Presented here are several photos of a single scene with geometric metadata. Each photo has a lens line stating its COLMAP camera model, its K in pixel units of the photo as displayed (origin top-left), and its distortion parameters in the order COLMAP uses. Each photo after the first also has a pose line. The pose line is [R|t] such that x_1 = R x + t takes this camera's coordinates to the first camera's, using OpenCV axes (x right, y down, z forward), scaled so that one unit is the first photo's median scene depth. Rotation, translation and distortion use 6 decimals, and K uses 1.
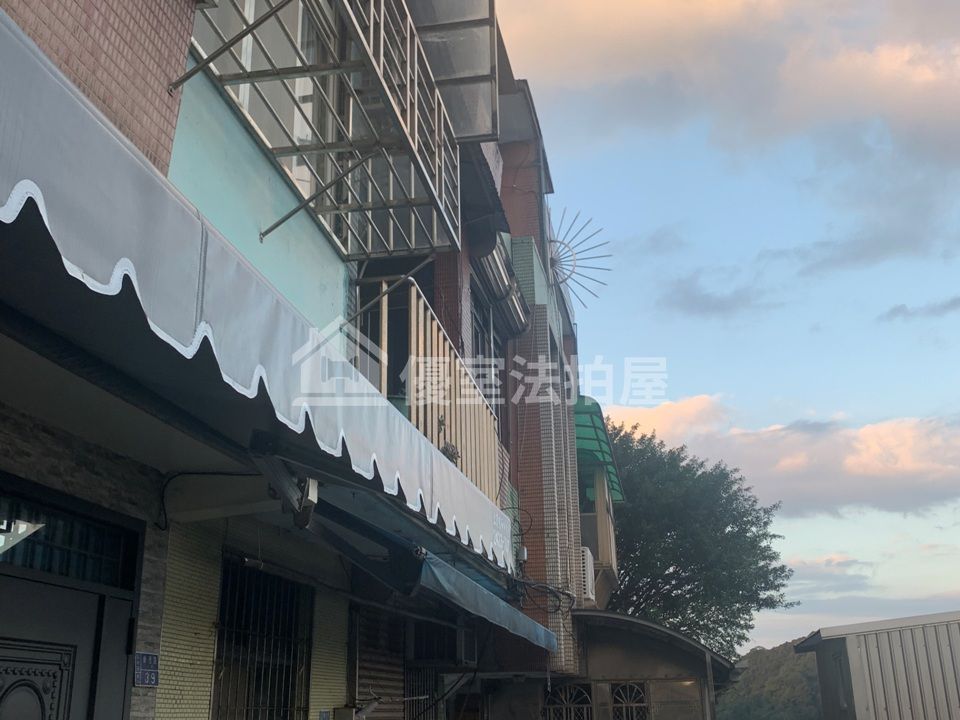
lens RADIAL K [[1054.1, 0, 494.9], [0, 1054.1, 380.8], [0, 0, 1]] dist [-0.022883, 0.025217]
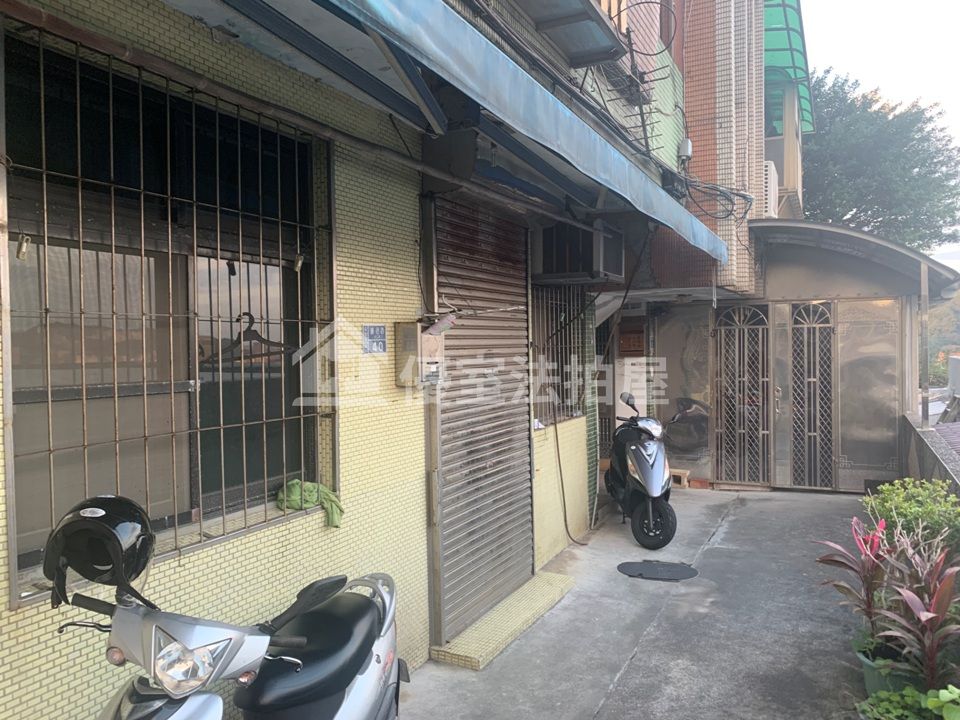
lens RADIAL K [[742.0, 0, 445.7], [0, 742.0, 376.9], [0, 0, 1]] dist [0.047147, -0.106567]
pose [[0.948494, 0.022526, -0.315994, 0.029880], [0.090761, 0.936333, 0.339179, 0.095605], [0.303516, -0.350389, 0.886062, 0.296479]]
